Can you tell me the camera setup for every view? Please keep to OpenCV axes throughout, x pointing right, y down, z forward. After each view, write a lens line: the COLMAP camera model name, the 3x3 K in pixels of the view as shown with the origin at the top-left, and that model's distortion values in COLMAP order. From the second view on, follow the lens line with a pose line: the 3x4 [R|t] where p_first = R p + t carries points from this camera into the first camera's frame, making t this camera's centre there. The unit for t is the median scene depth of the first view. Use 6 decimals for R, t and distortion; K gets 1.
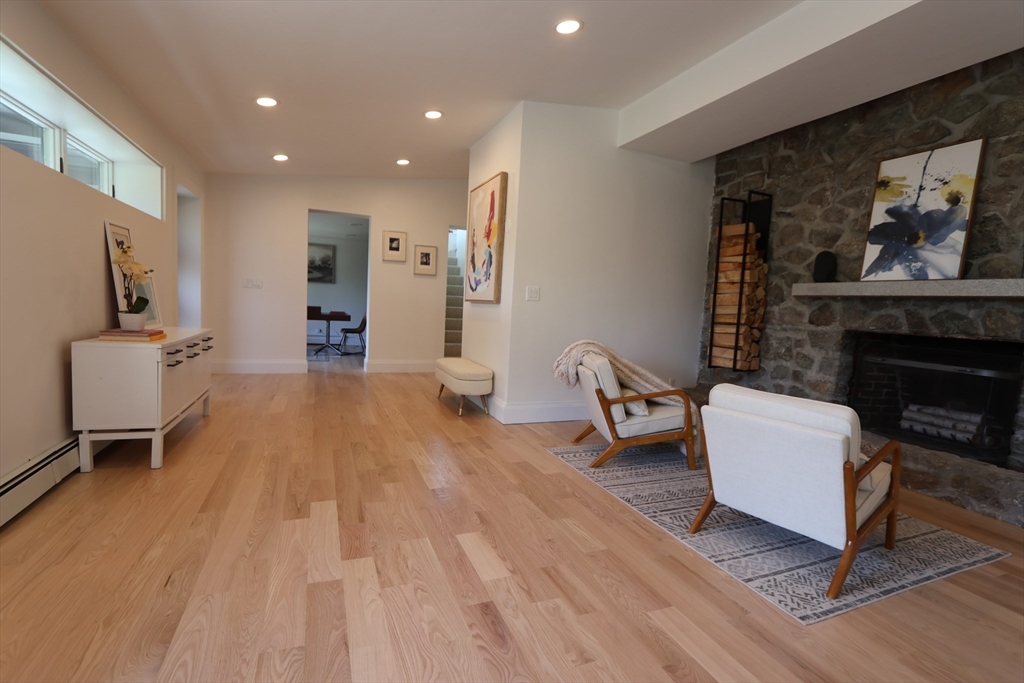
lens RADIAL K [[475.7, 0, 512.0], [0, 475.7, 341.5], [0, 0, 1]] dist [-0.009899, -0.001288]
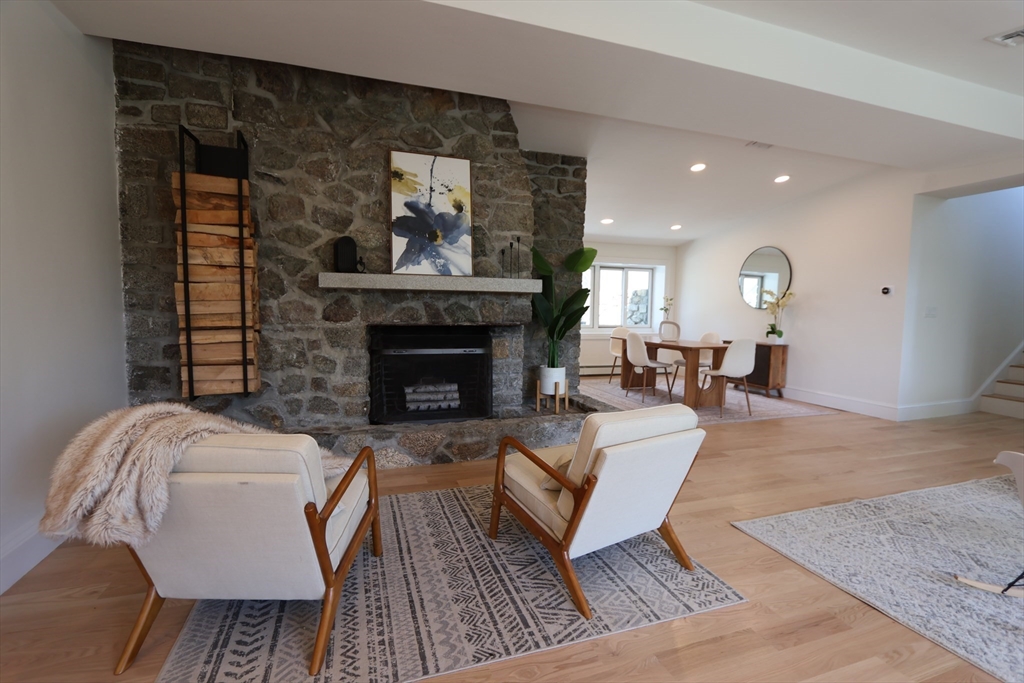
lens RADIAL K [[475.7, 0, 512.0], [0, 475.7, 341.5], [0, 0, 1]] dist [-0.009899, -0.001288]
pose [[0.059252, -0.124068, 0.990503, -0.218743], [0.066273, 0.990546, 0.120109, -0.089605], [-0.996041, 0.058527, 0.066915, 0.693051]]
